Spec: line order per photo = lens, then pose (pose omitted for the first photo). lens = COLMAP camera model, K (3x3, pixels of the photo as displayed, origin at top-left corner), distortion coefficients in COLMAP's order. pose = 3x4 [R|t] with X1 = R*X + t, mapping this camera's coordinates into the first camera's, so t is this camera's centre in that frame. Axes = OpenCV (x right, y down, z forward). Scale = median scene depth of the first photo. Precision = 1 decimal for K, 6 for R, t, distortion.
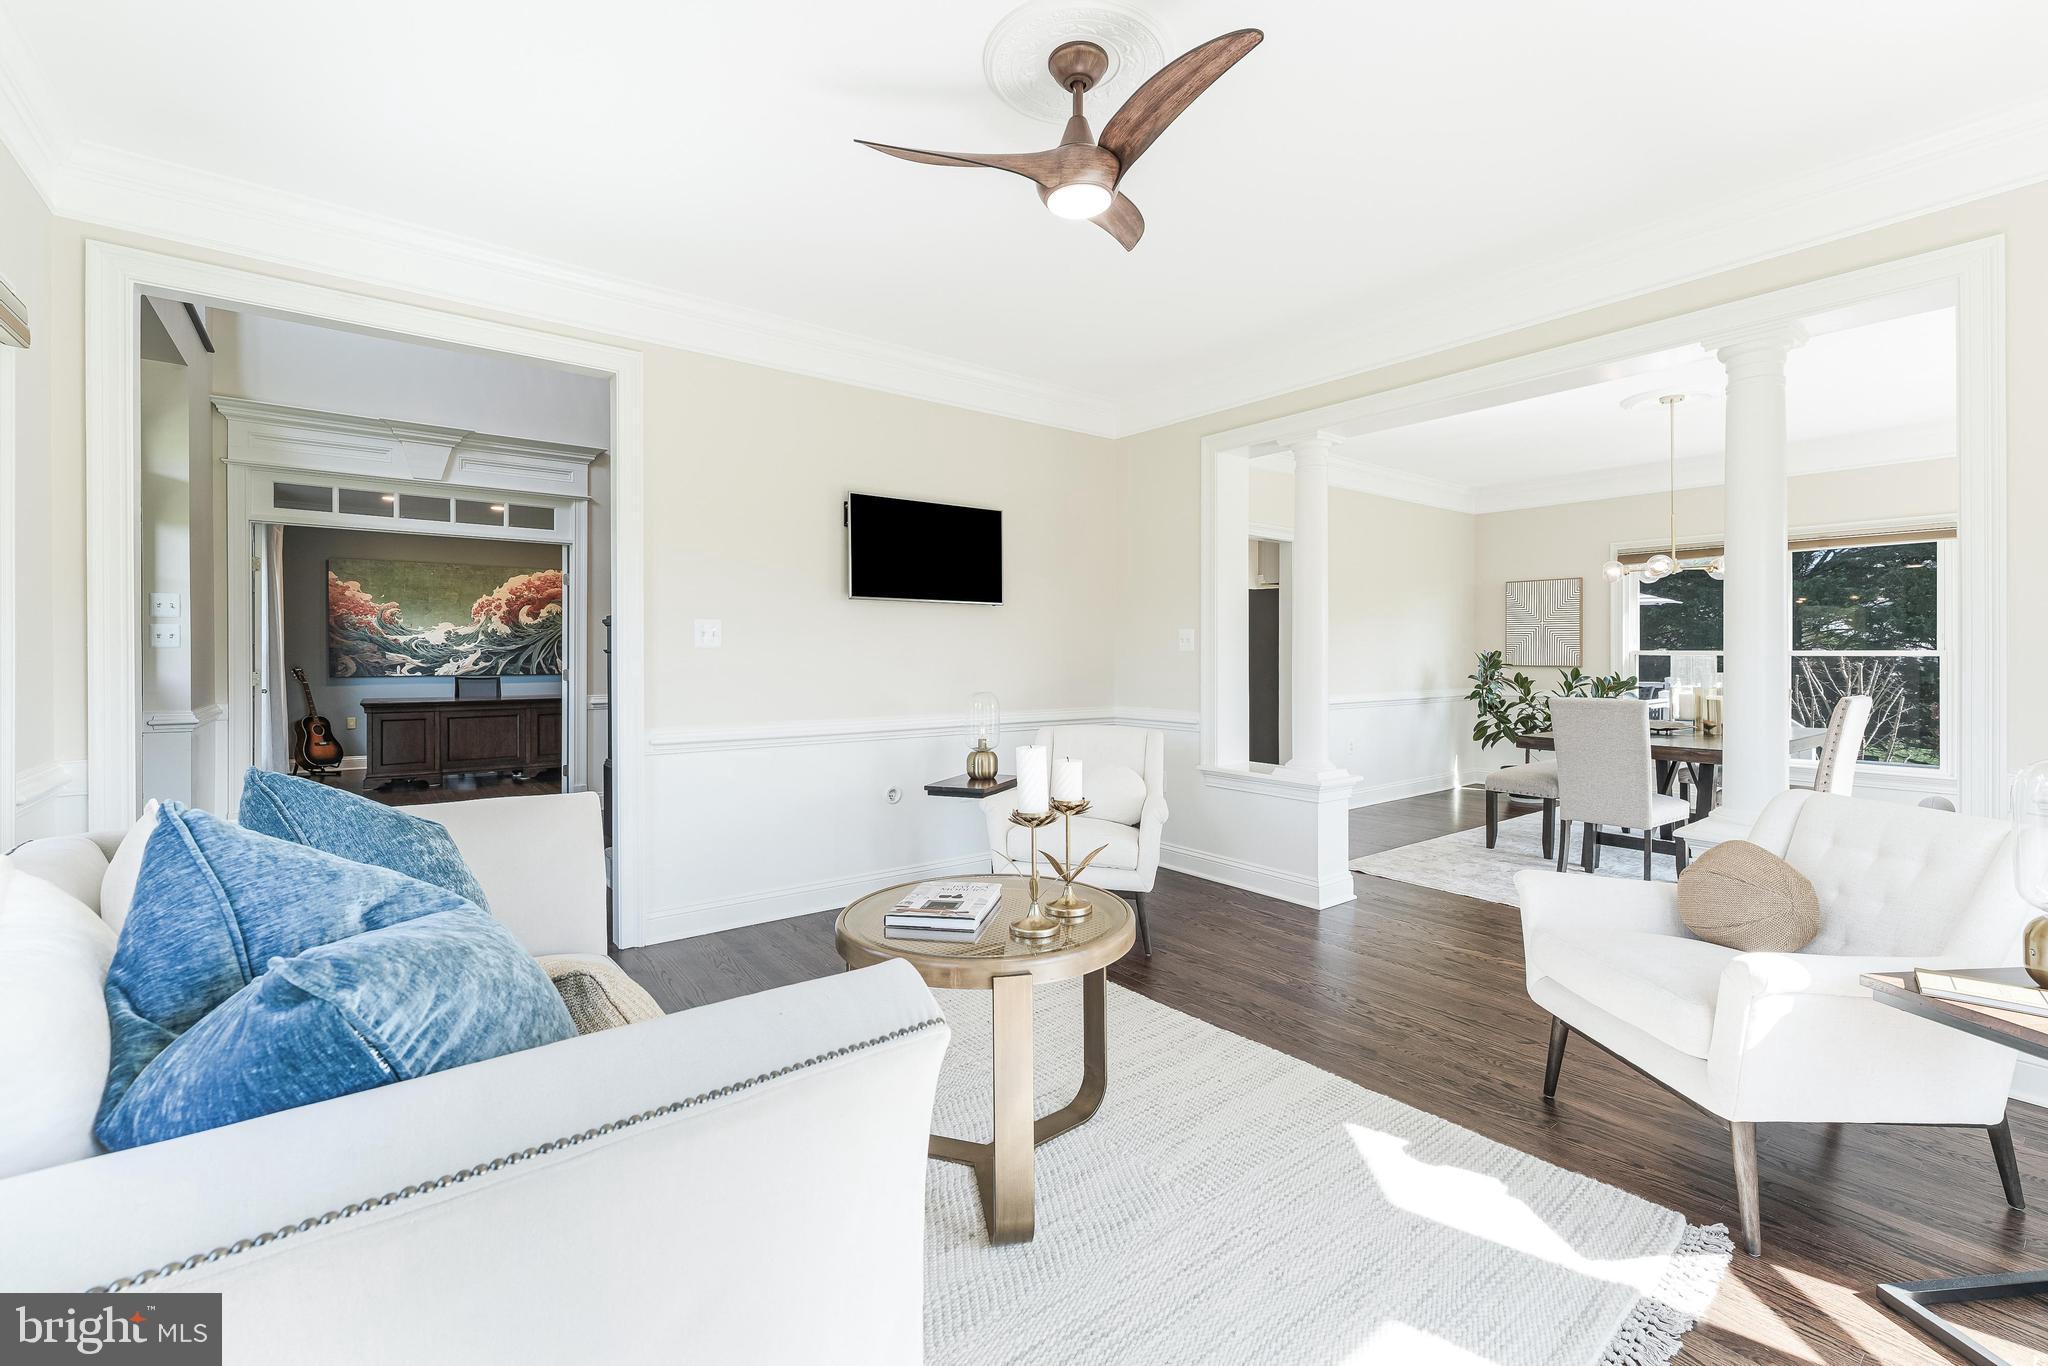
lens RADIAL K [[861.6, 0, 1024.4], [0, 861.6, 656.4], [0, 0, 1]] dist [0.000041, 0.000008]
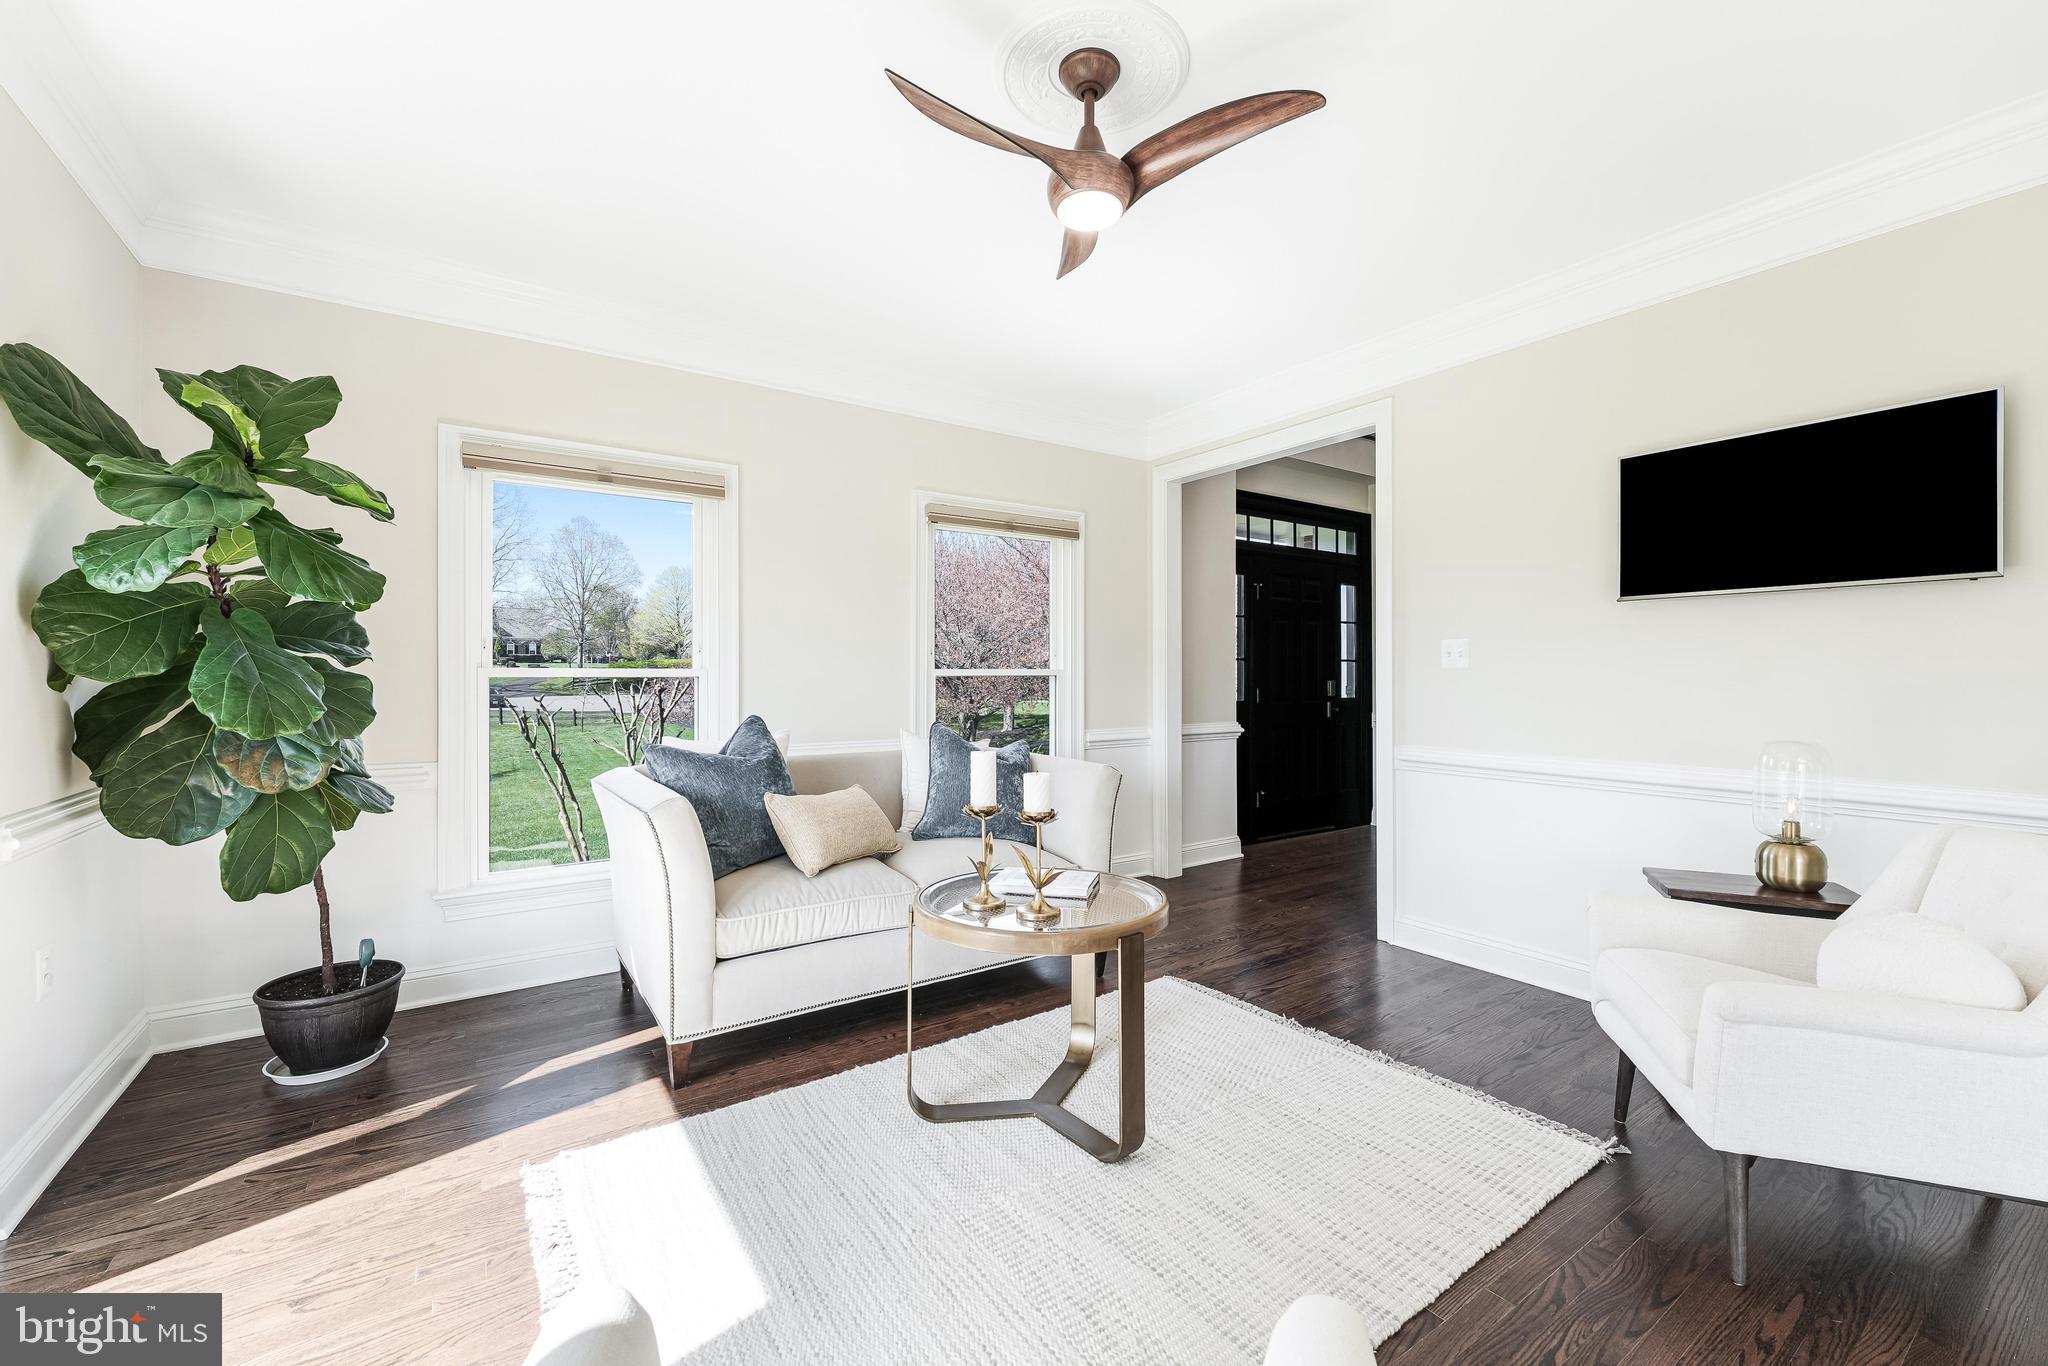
lens RADIAL K [[818.8, 0, 1029.1], [0, 818.8, 672.5], [0, 0, 1]] dist [-0.000108, -0.000035]
pose [[-0.052171, -0.001342, -0.998637, 0.536873], [-0.002044, 0.999997, -0.001237, -0.002877], [0.998636, 0.001977, -0.052174, 0.523055]]
